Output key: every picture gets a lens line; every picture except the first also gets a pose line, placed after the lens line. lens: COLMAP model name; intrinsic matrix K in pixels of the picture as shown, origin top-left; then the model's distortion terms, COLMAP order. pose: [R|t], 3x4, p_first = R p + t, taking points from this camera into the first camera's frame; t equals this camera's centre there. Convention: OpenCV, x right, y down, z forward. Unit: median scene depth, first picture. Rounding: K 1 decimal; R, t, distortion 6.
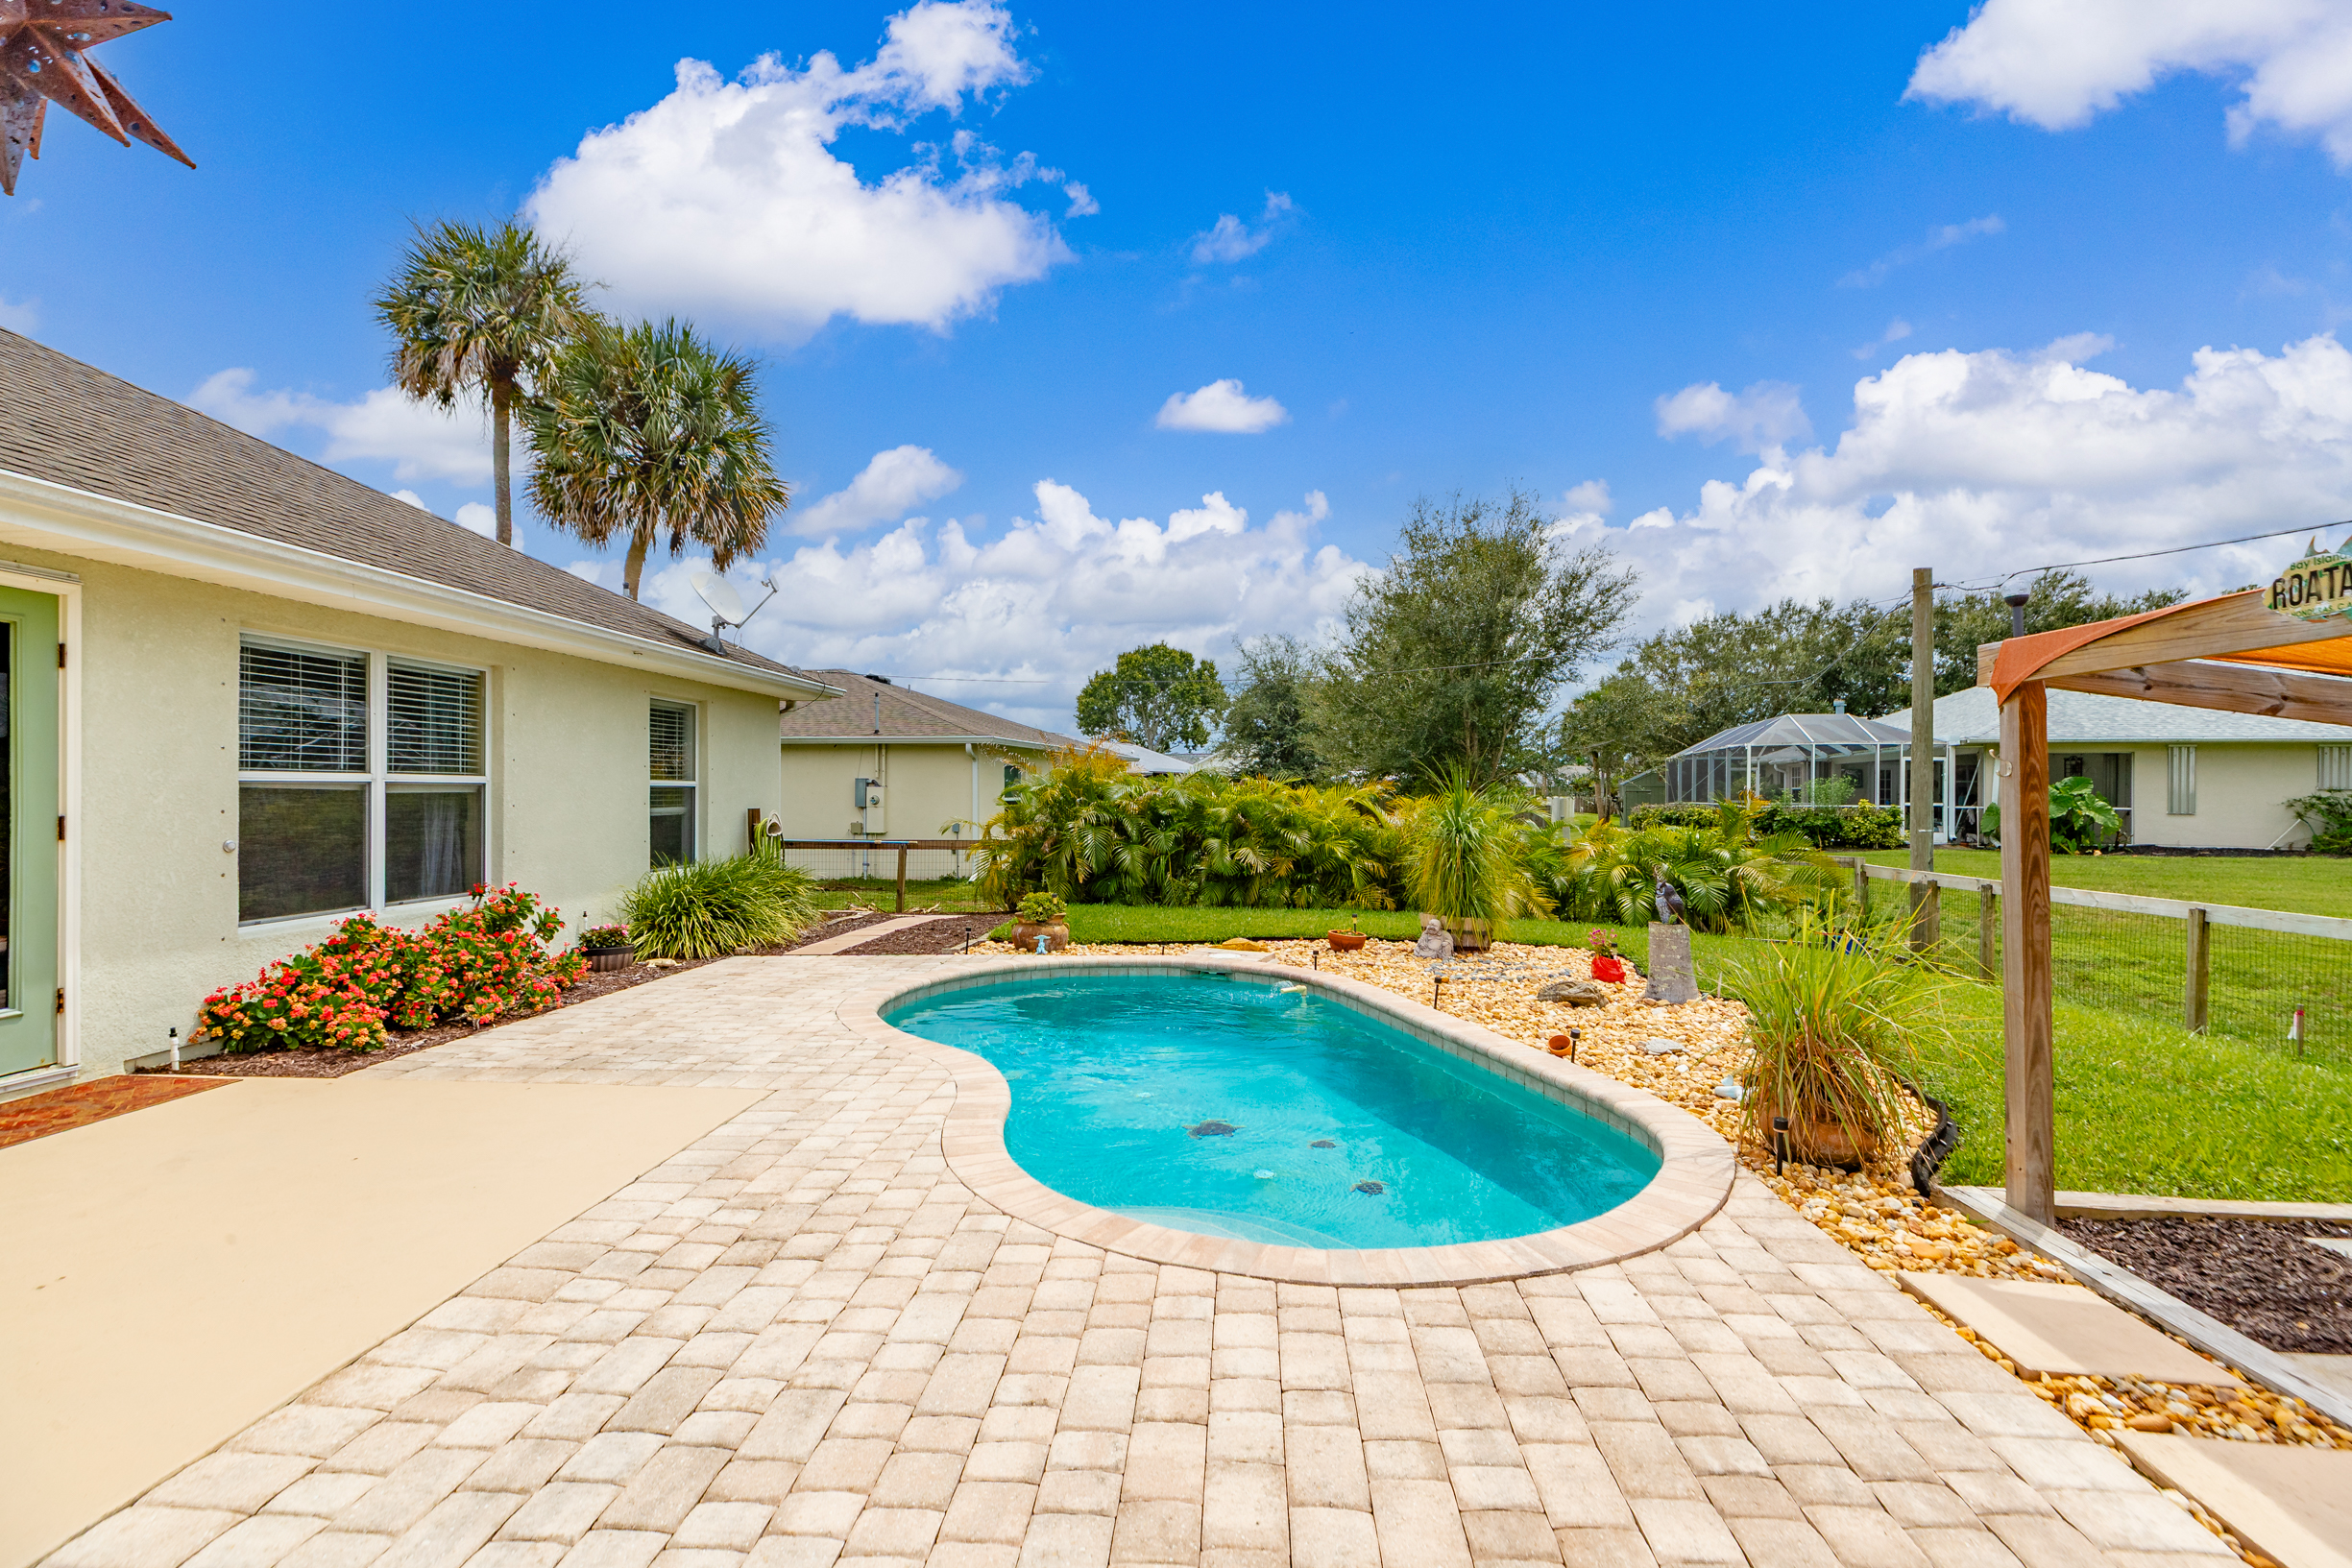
lens RADIAL K [[1094.3, 0, 1176.0], [0, 1094.3, 784.0], [0, 0, 1]] dist [0.002559, 0.000805]
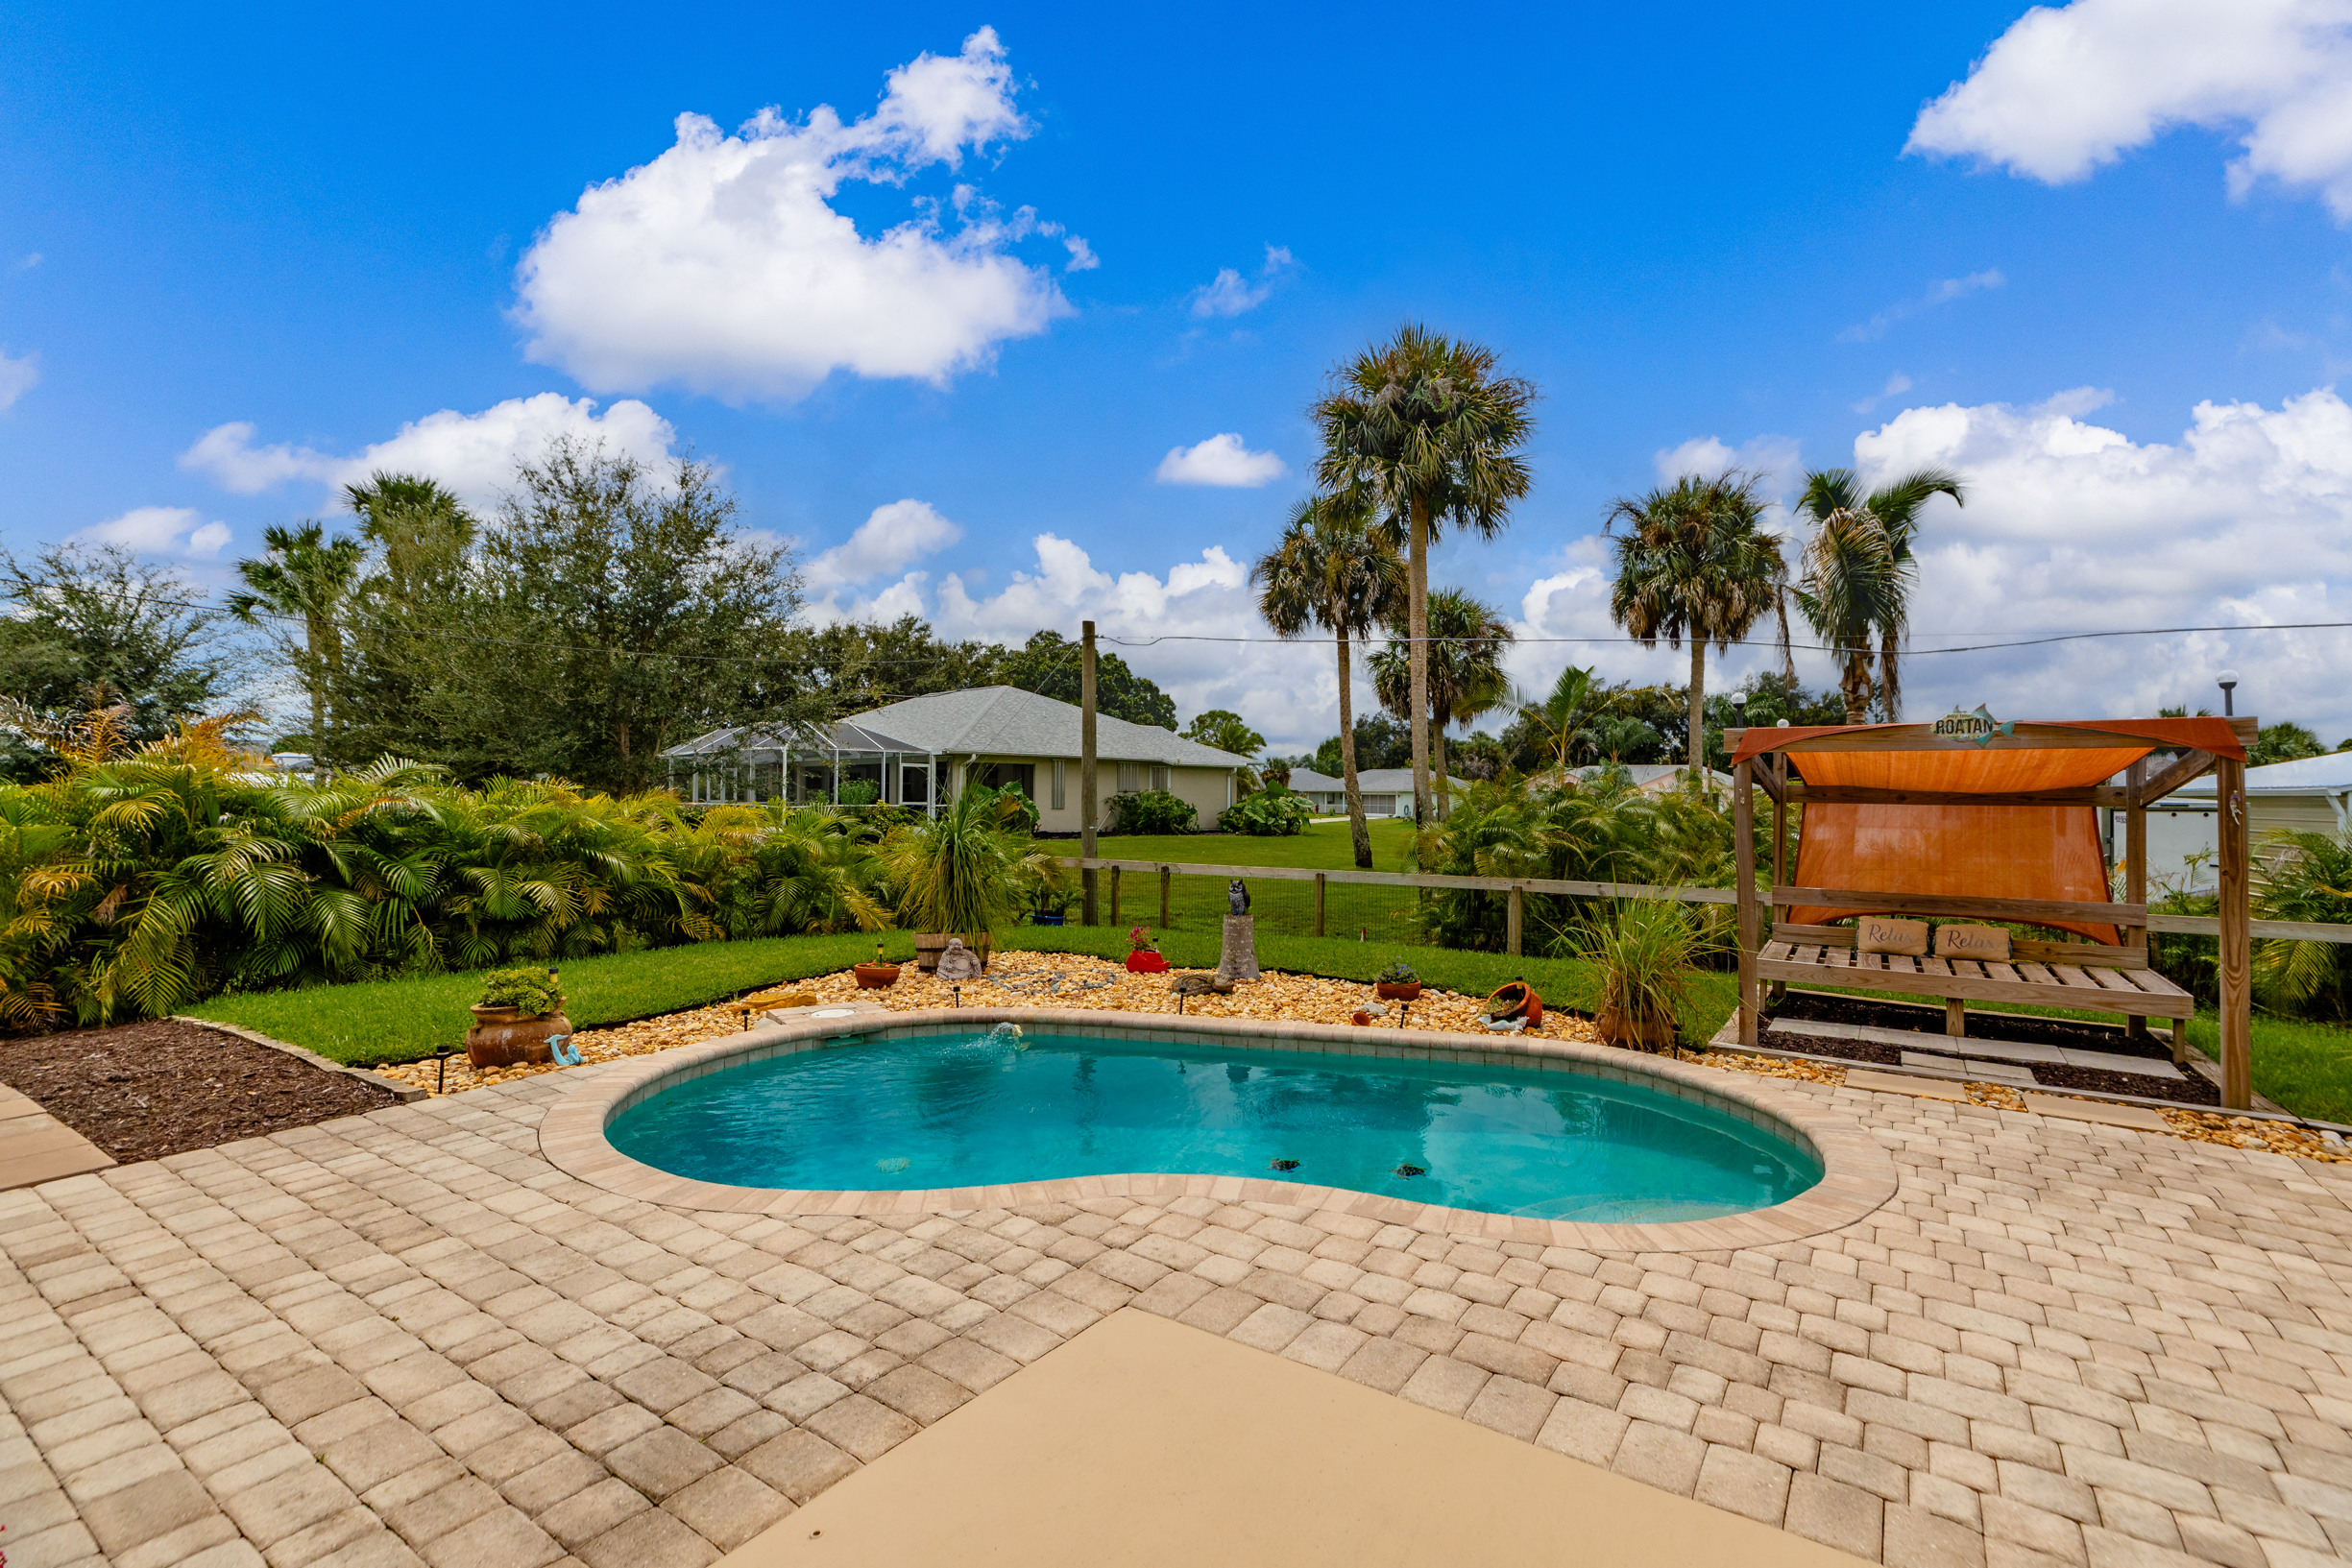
lens RADIAL K [[1094.3, 0, 1176.0], [0, 1094.3, 784.0], [0, 0, 1]] dist [0.002559, 0.000805]
pose [[0.497273, 0.004462, 0.867582, -0.555547], [-0.009813, 0.999952, 0.000482, -0.014614], [-0.867538, -0.008754, 0.497293, 0.406620]]
